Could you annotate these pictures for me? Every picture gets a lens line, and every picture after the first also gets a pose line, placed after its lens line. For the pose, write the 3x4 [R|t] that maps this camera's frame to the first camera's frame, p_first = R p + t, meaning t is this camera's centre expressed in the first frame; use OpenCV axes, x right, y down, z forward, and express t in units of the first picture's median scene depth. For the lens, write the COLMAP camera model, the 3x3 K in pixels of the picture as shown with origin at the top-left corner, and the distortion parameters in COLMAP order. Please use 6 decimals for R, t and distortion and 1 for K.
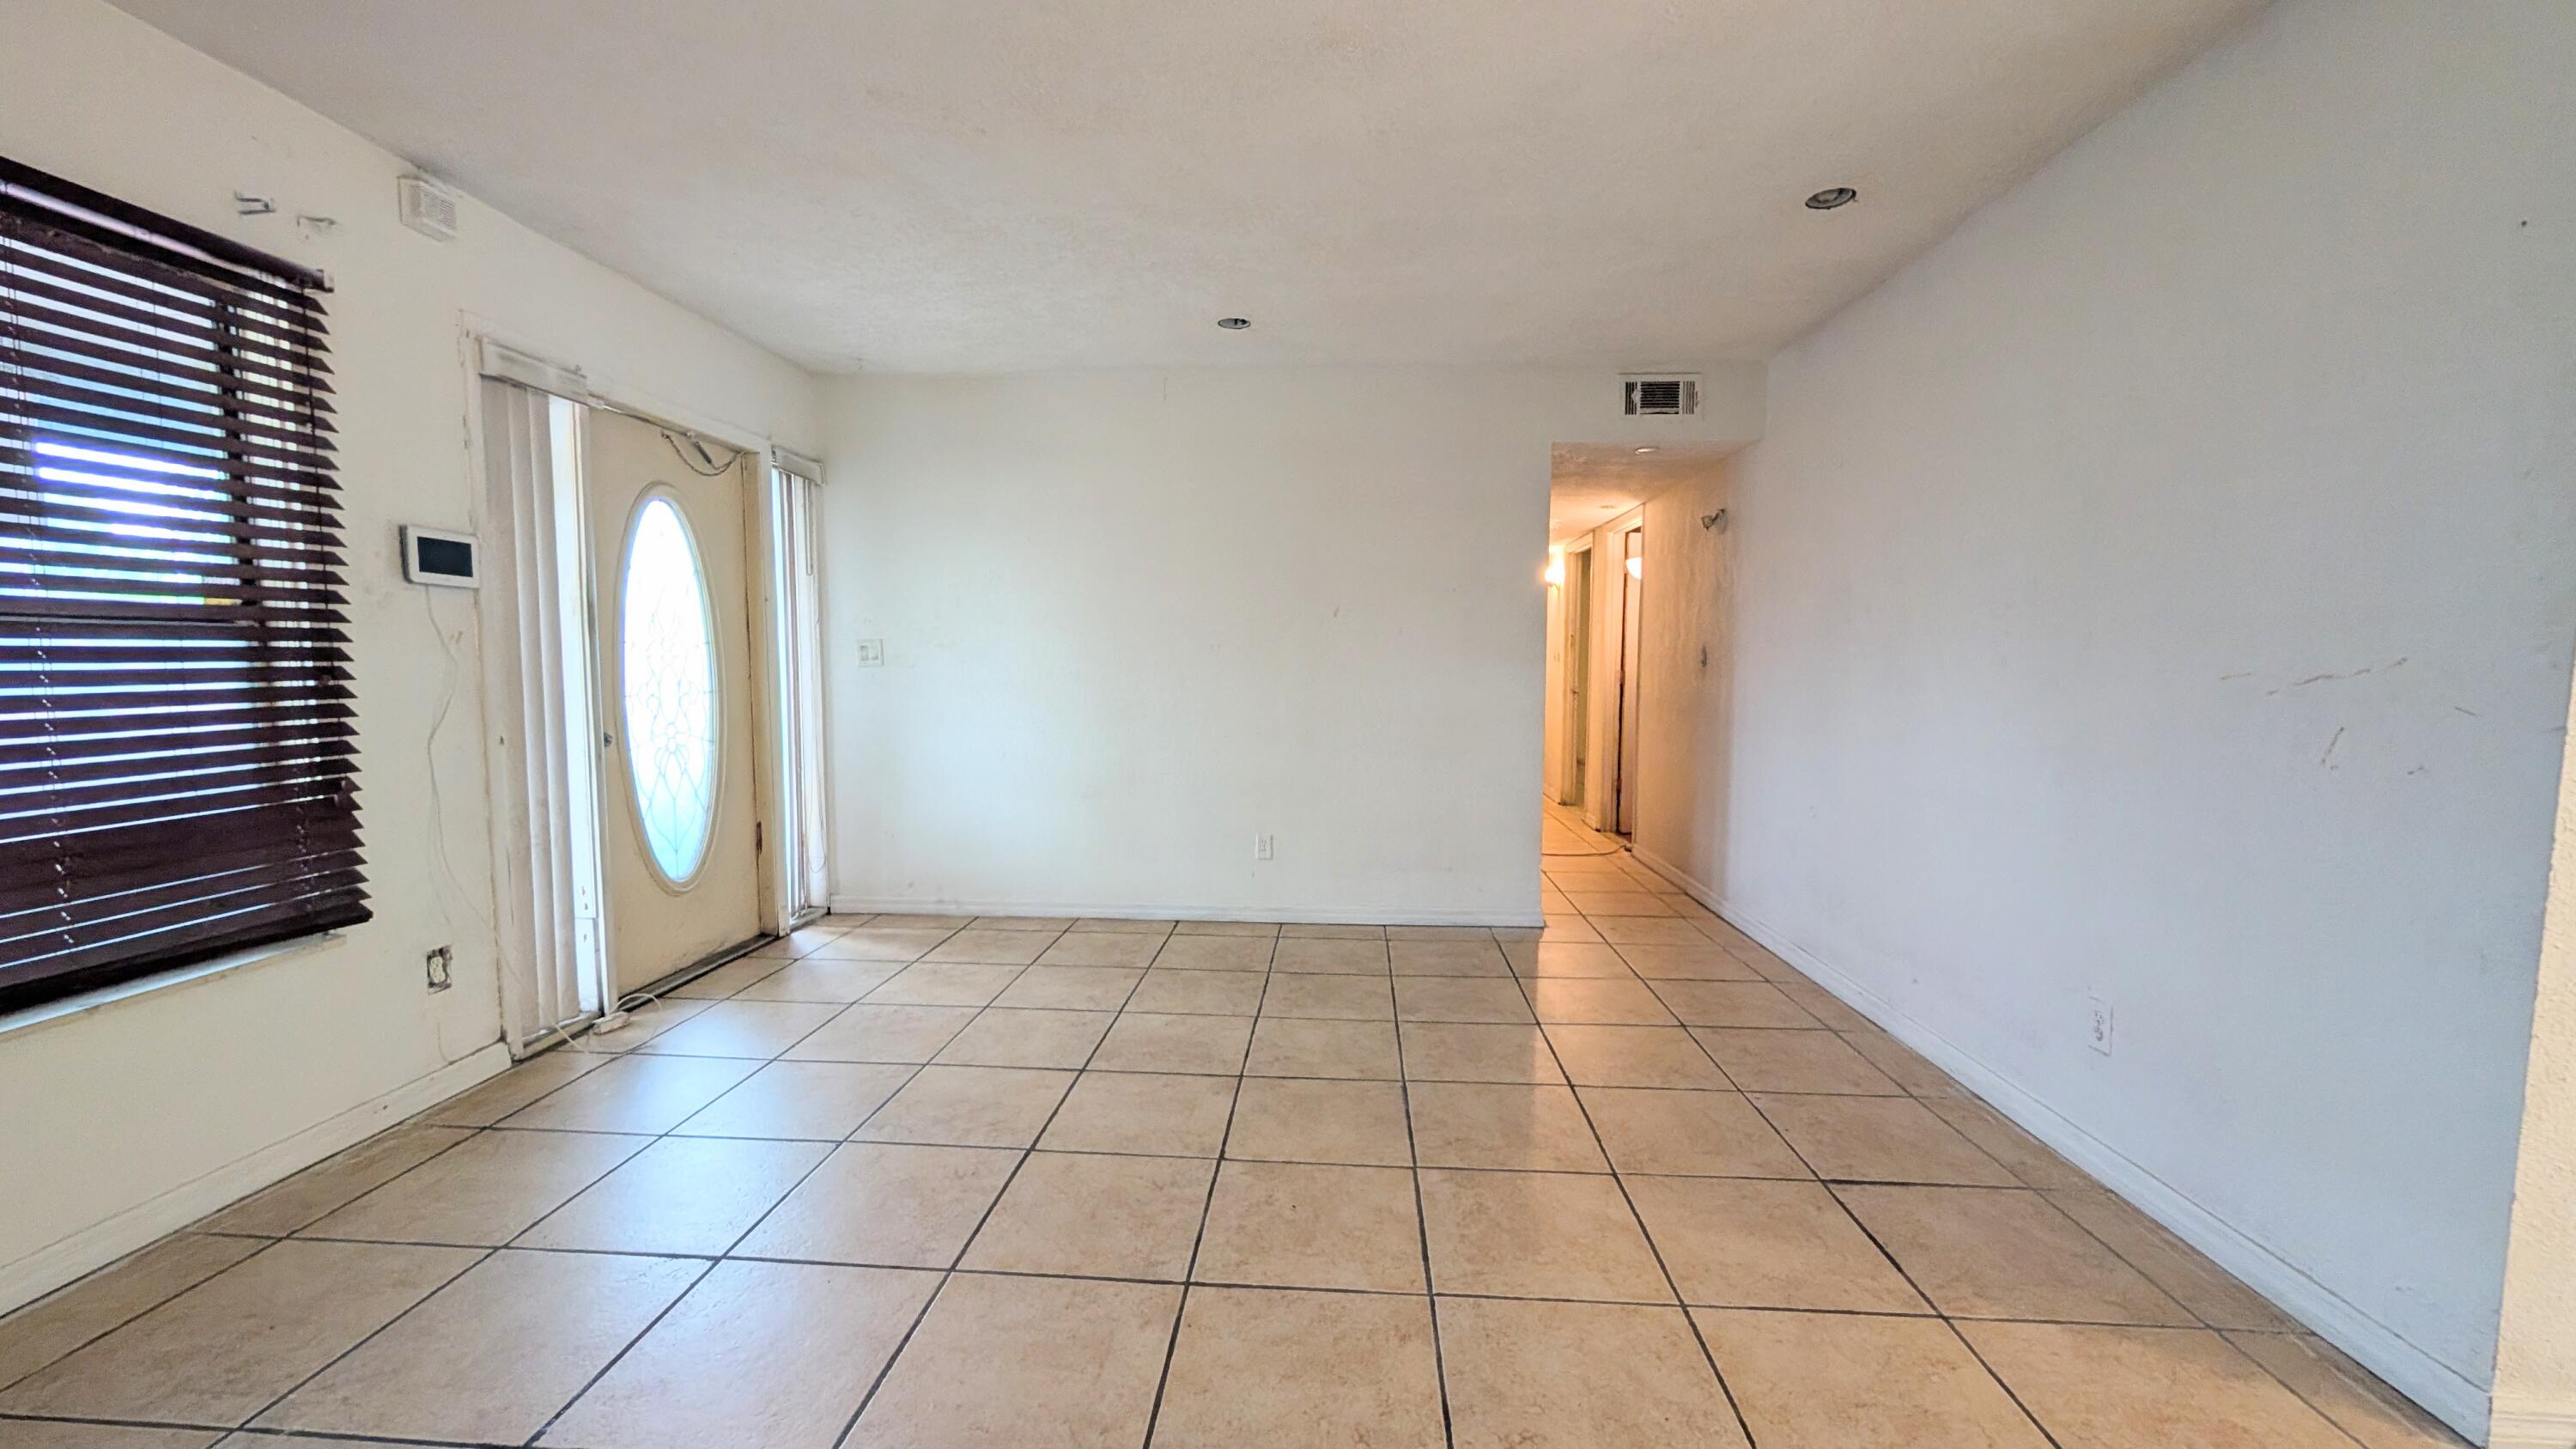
lens RADIAL K [[970.4, 0, 1290.5], [0, 970.4, 731.2], [0, 0, 1]] dist [-0.000404, 0.000118]
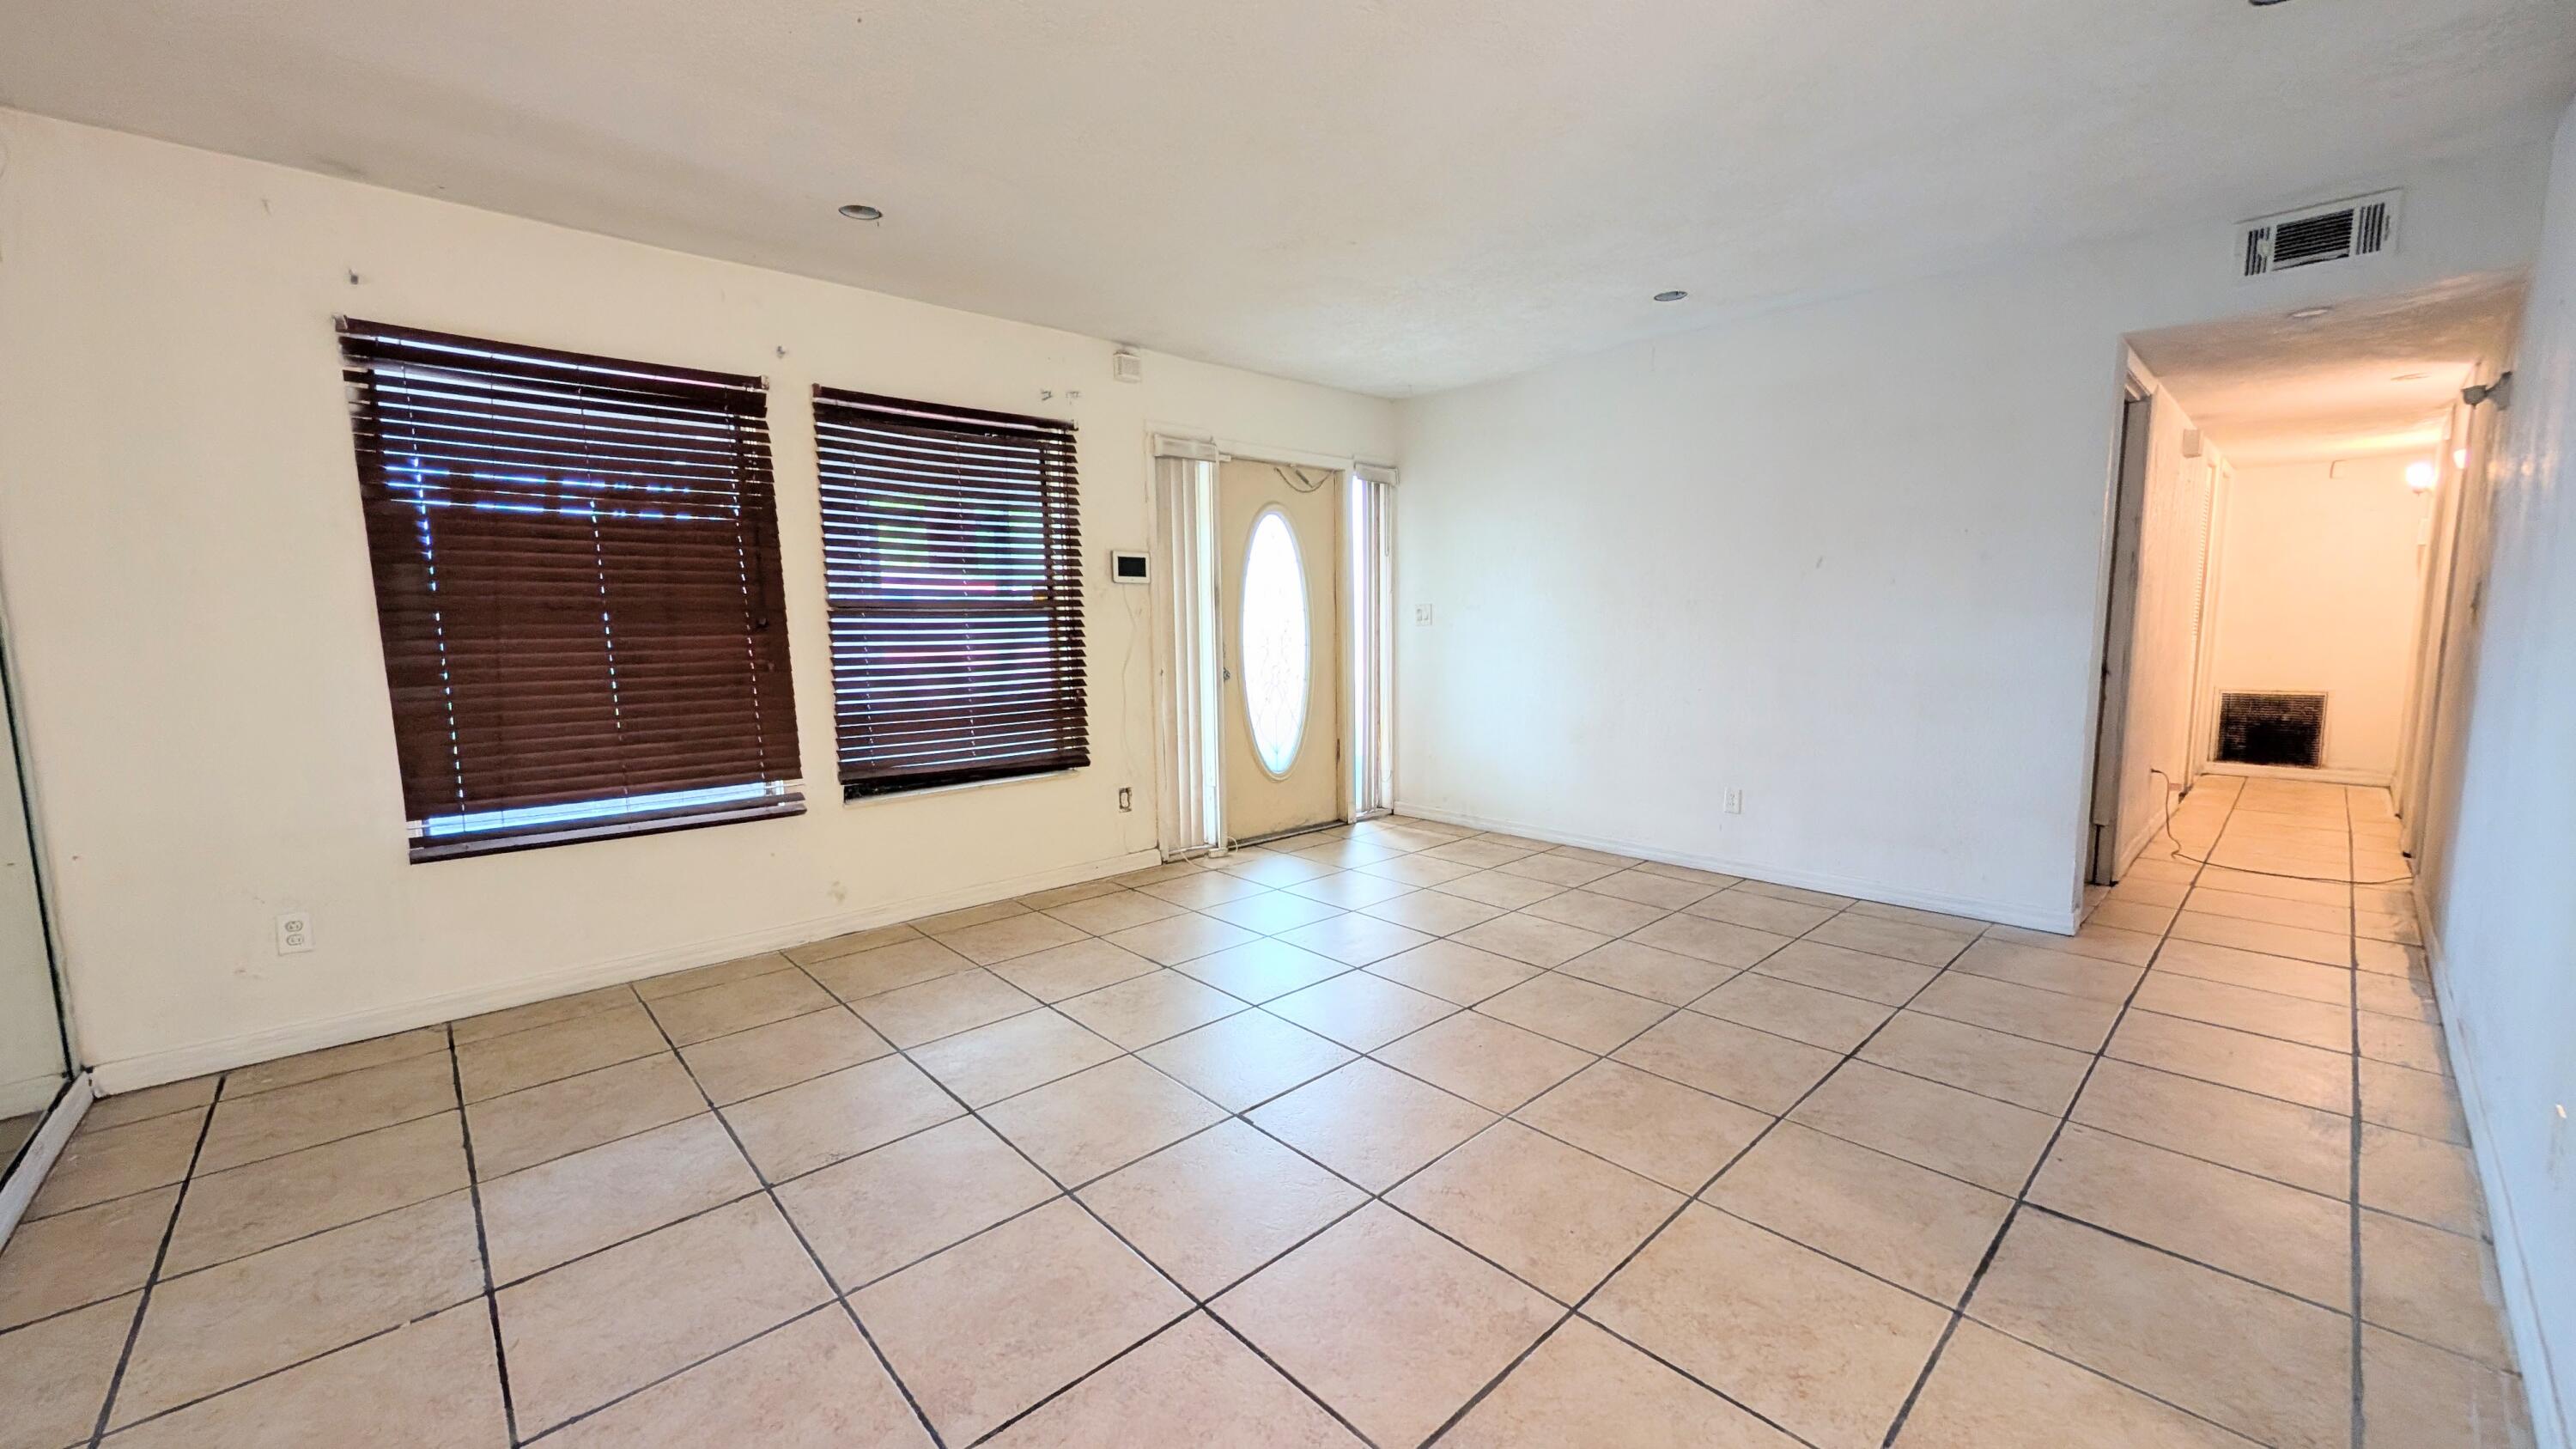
lens RADIAL K [[970.4, 0, 1287.5], [0, 970.4, 729.1], [0, 0, 1]] dist [-0.000404, 0.000118]
pose [[0.723634, 0.063841, -0.687225, 0.441810], [-0.033406, 0.997786, 0.057515, 0.002769], [0.689375, -0.018662, 0.724164, -0.066381]]
